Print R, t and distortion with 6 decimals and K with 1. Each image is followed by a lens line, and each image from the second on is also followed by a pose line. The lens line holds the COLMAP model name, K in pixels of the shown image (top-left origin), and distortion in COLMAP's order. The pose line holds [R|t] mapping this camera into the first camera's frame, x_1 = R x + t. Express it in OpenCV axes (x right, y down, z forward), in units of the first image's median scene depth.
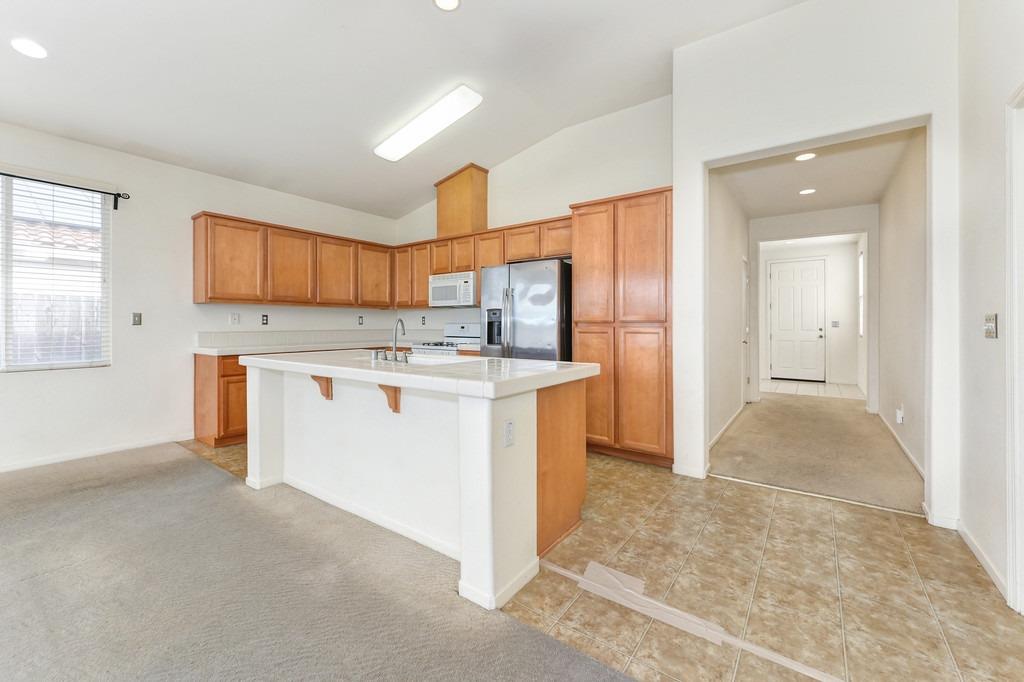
lens RADIAL K [[415.1, 0, 511.8], [0, 415.1, 322.6], [0, 0, 1]] dist [-0.001531, 0.000012]
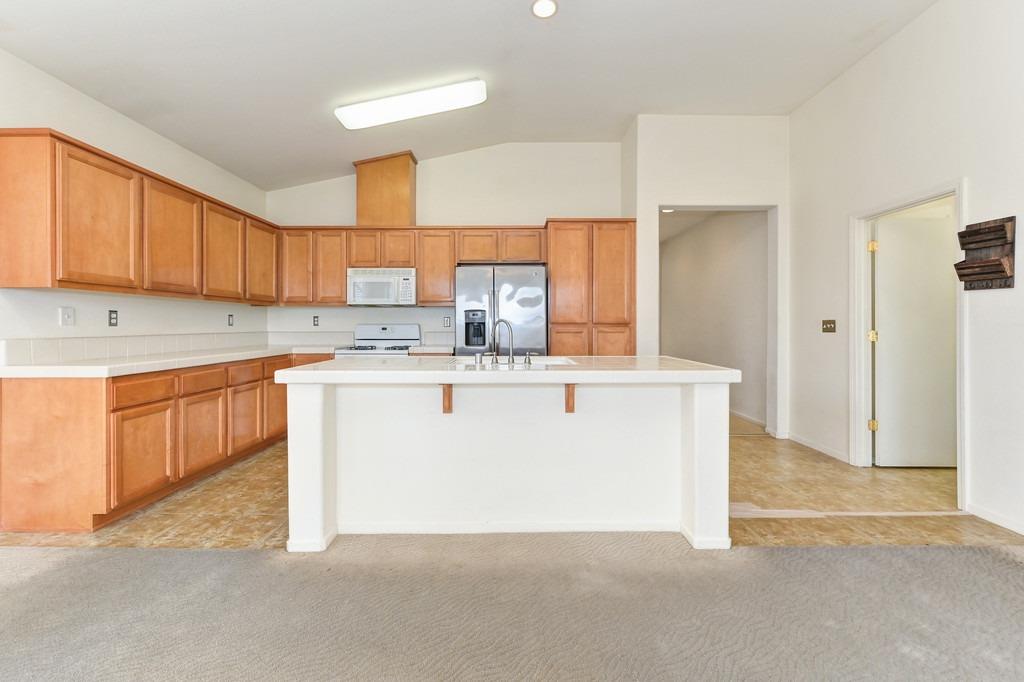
lens RADIAL K [[410.2, 0, 512.4], [0, 410.2, 325.9], [0, 0, 1]] dist [-0.001569, -0.000016]
pose [[0.806976, -0.000601, 0.590584, -0.541152], [-0.002424, 0.999988, 0.004330, 0.001018], [-0.590579, -0.004926, 0.806965, 0.153138]]
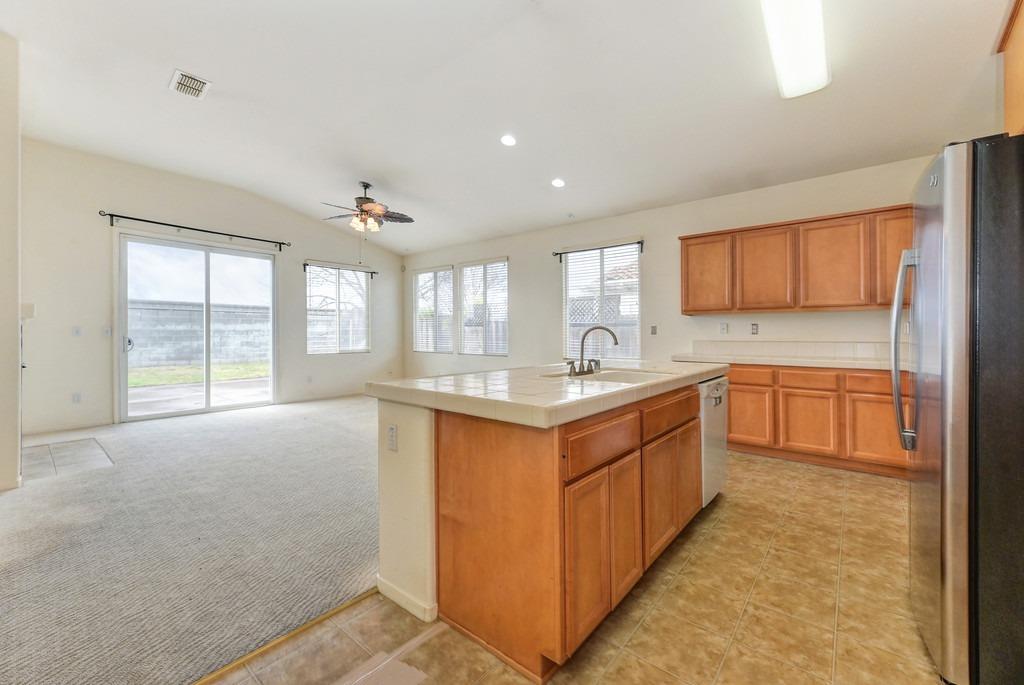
lens RADIAL K [[405.6, 0, 513.3], [0, 405.6, 336.9], [0, 0, 1]] dist [0.001531, 0.000172]
pose [[-0.054149, 0.006815, -0.998510, 0.413131], [0.001641, 0.999976, 0.006736, 0.004666], [0.998531, -0.001274, -0.054159, 0.572887]]
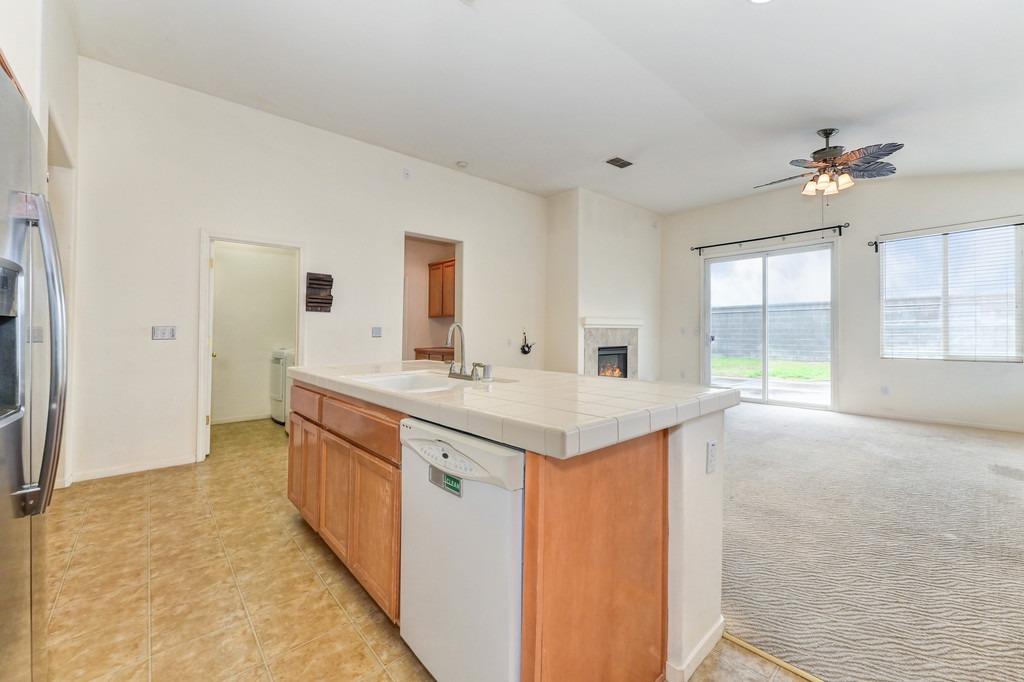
lens RADIAL K [[412.6, 0, 528.9], [0, 412.6, 304.3], [0, 0, 1]] dist [-0.000063, 0.000086]
pose [[-0.983371, 0.017089, 0.180800, -0.355698], [0.004144, 0.997415, -0.071733, 0.007469], [-0.181559, -0.069791, -0.980900, 1.151169]]
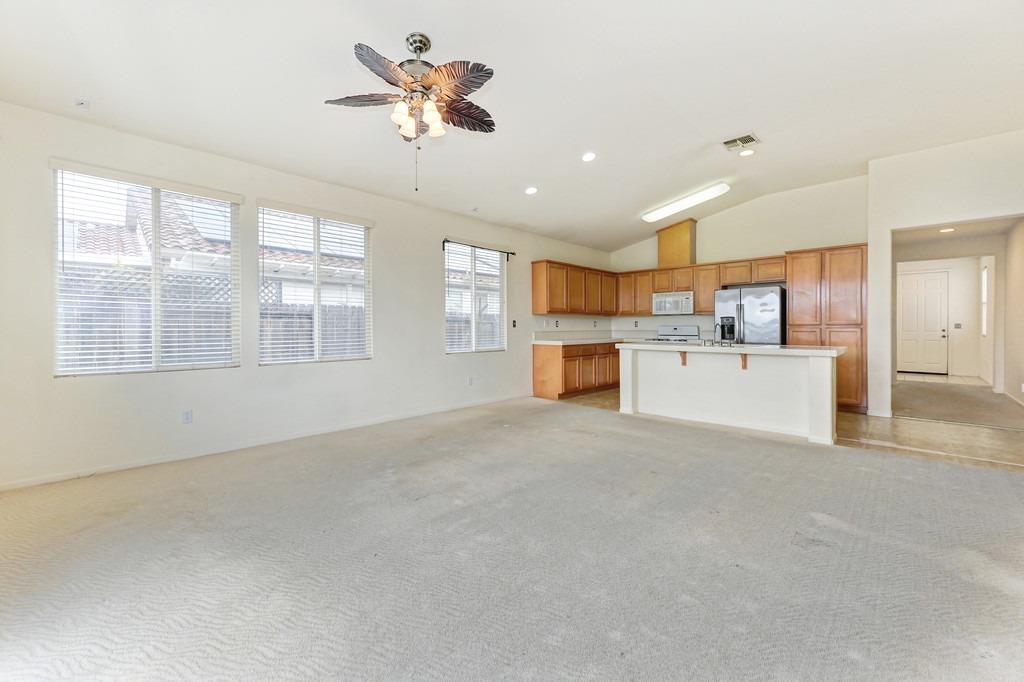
lens RADIAL K [[410.2, 0, 512.4], [0, 410.2, 325.9], [0, 0, 1]] dist [-0.001569, -0.000016]
pose [[0.990914, -0.001795, -0.134487, -0.634849], [0.002132, 0.999995, 0.002361, -0.003473], [0.134483, -0.002626, 0.990912, -0.647737]]
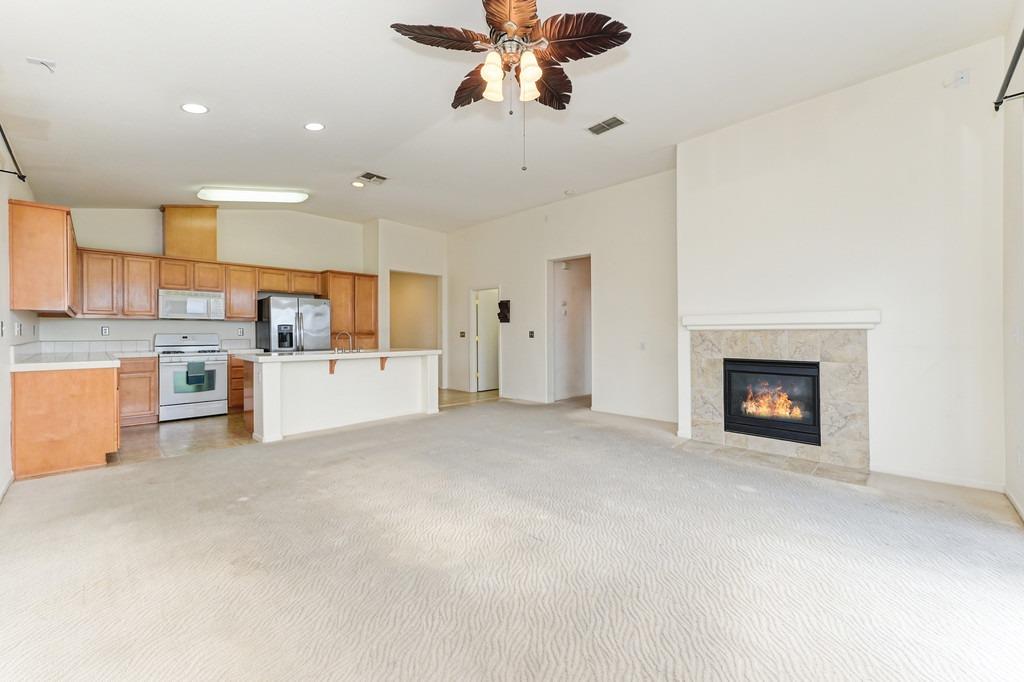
lens RADIAL K [[405.6, 0, 513.3], [0, 405.6, 335.4], [0, 0, 1]] dist [0.001531, 0.000172]
pose [[0.138239, -0.005726, 0.990382, -1.417864], [-0.003155, 0.999976, 0.006222, -0.004394], [-0.990394, -0.003985, 0.138218, -0.061320]]
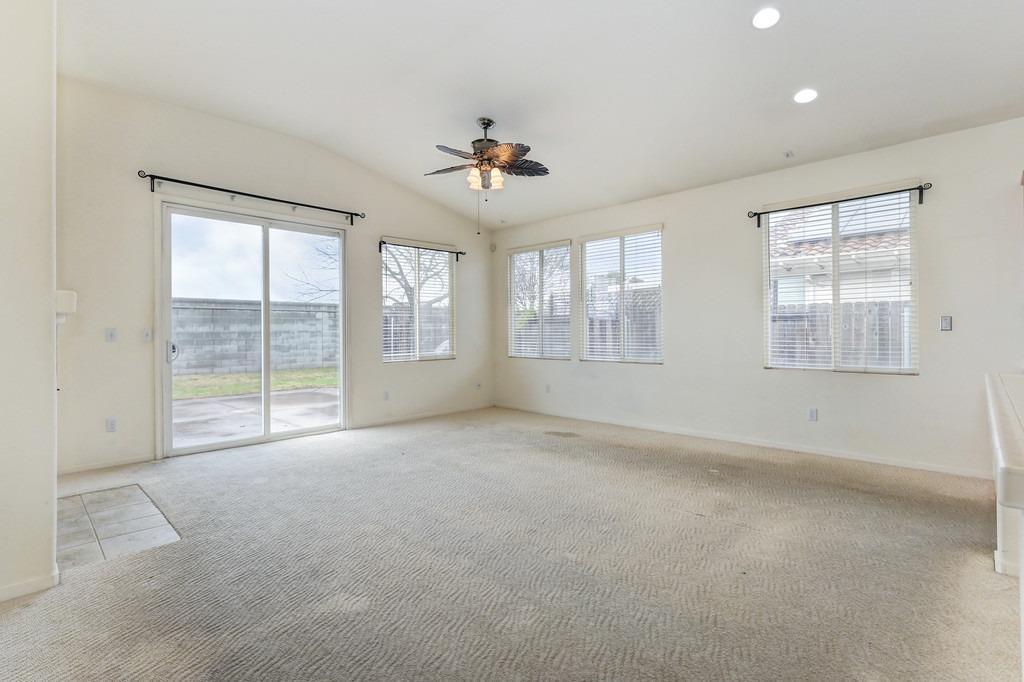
lens RADIAL K [[477.0, 0, 511.5], [0, 477.0, 333.3], [0, 0, 1]] dist [0.001969, 0.000330]
pose [[-0.139971, -0.000131, -0.990156, 0.190423], [0.010890, 0.999939, -0.001672, 0.003036], [0.990096, -0.011017, -0.139962, 0.227474]]
